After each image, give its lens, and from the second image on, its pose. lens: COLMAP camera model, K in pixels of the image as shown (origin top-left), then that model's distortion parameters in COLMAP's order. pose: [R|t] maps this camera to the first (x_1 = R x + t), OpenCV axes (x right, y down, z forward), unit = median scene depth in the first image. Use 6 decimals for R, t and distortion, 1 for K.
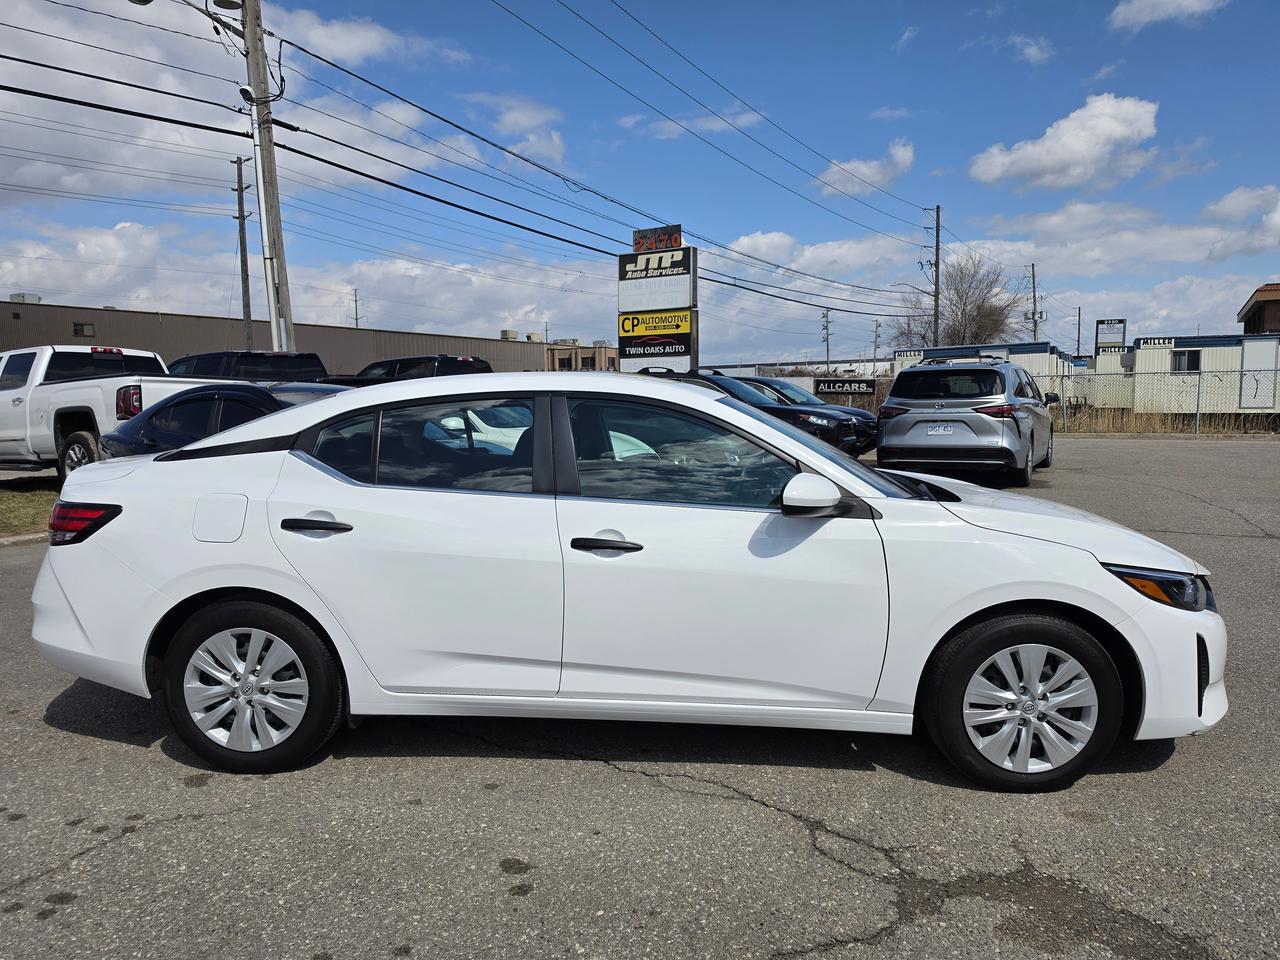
lens RADIAL K [[840.7, 0, 640.0], [0, 840.7, 480.6], [0, 0, 1]] dist [0.003254, -0.001328]
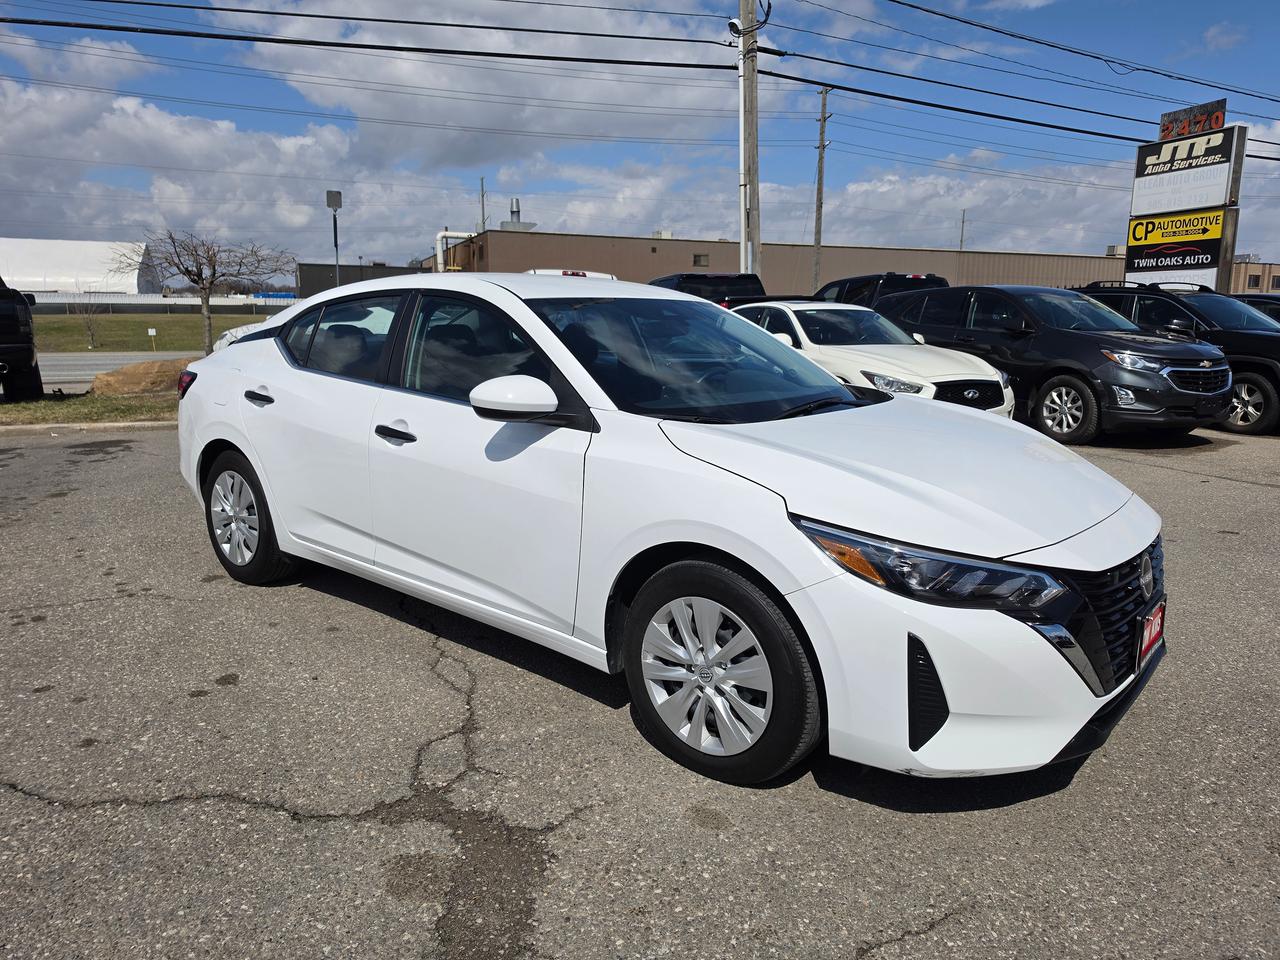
lens RADIAL K [[830.4, 0, 665.6], [0, 830.4, 478.0], [0, 0, 1]] dist [0.050252, -0.058005]
pose [[0.818153, 0.119515, -0.562443, 0.103765], [-0.069849, 0.991574, 0.109097, -0.000777], [0.570743, -0.049972, 0.819607, 0.038584]]
